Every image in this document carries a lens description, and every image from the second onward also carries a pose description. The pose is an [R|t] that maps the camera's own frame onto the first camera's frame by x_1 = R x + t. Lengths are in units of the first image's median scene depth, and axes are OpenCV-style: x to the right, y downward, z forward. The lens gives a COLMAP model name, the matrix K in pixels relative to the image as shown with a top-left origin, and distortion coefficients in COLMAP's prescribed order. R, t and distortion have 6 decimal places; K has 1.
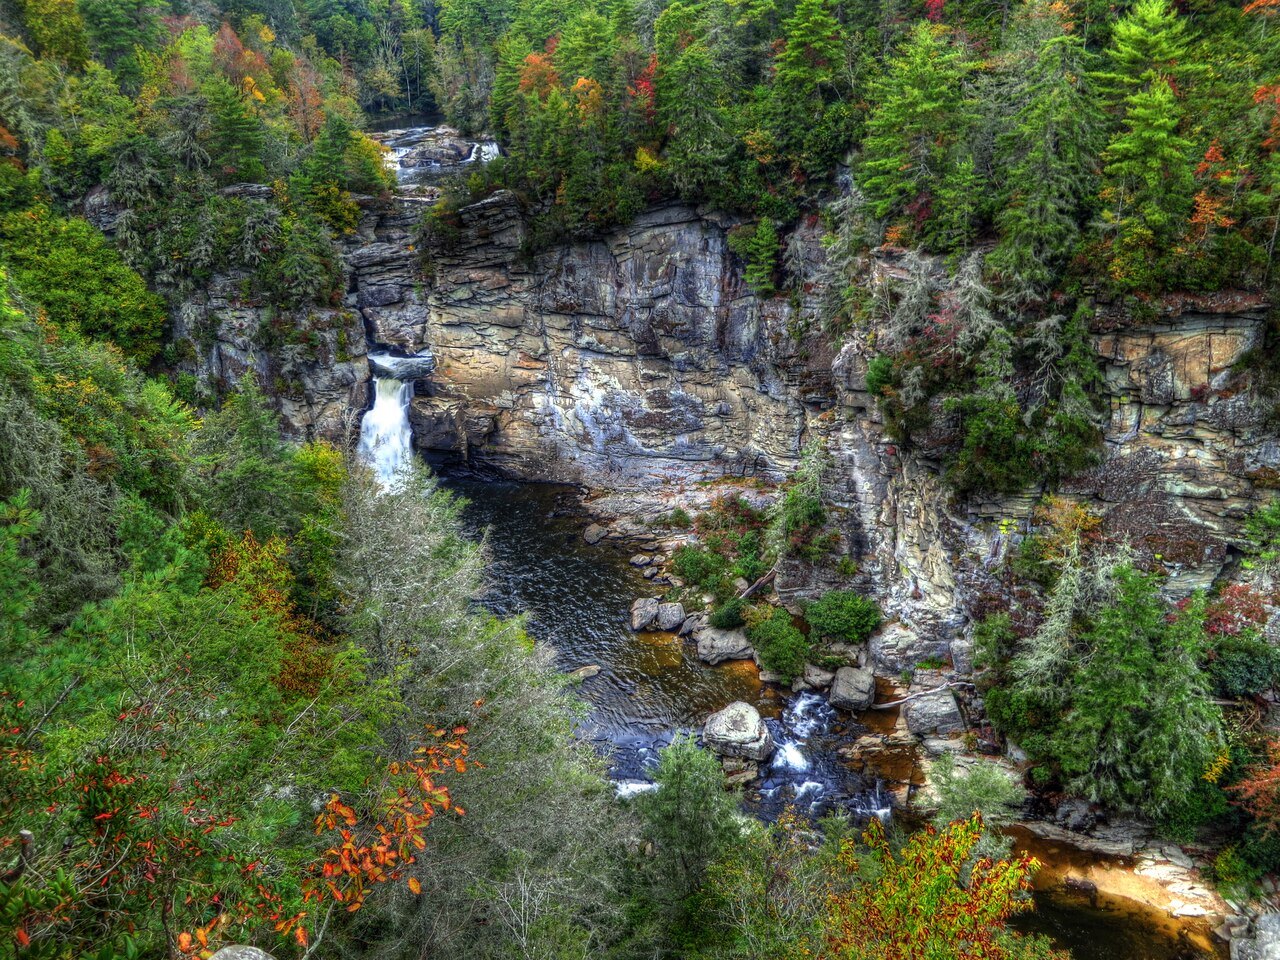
lens RADIAL K [[943.8, 0, 640.0], [0, 943.8, 480.0], [0, 0, 1]] dist [-0.061728, 0.000124]
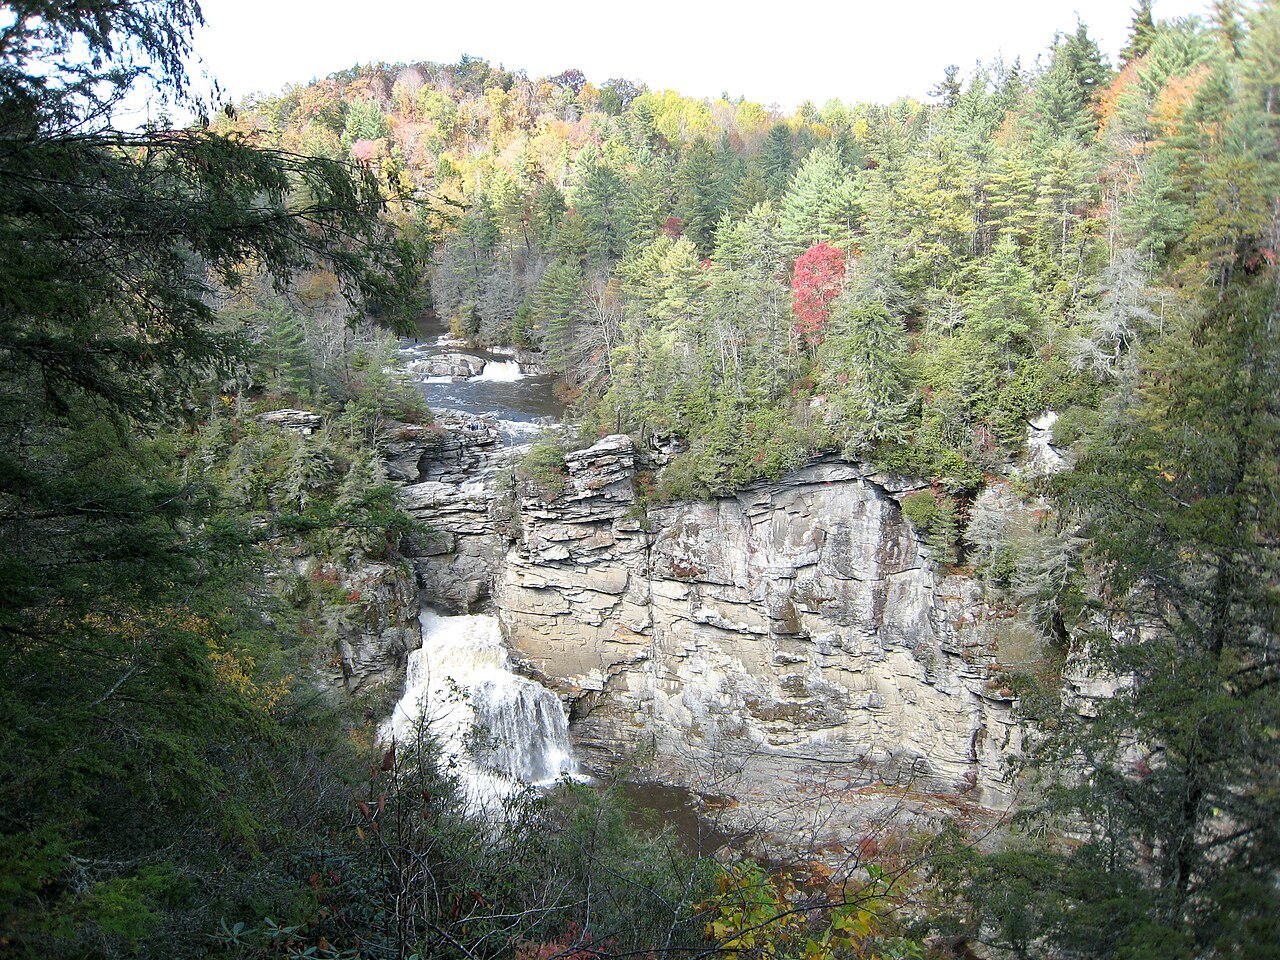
lens RADIAL K [[943.8, 0, 640.0], [0, 943.8, 480.0], [0, 0, 1]] dist [-0.061728, 0.000124]
pose [[0.994932, 0.033233, 0.094904, -0.197706], [-0.011260, 0.974692, -0.223267, -0.077069], [-0.099922, 0.221067, 0.970126, 0.175401]]
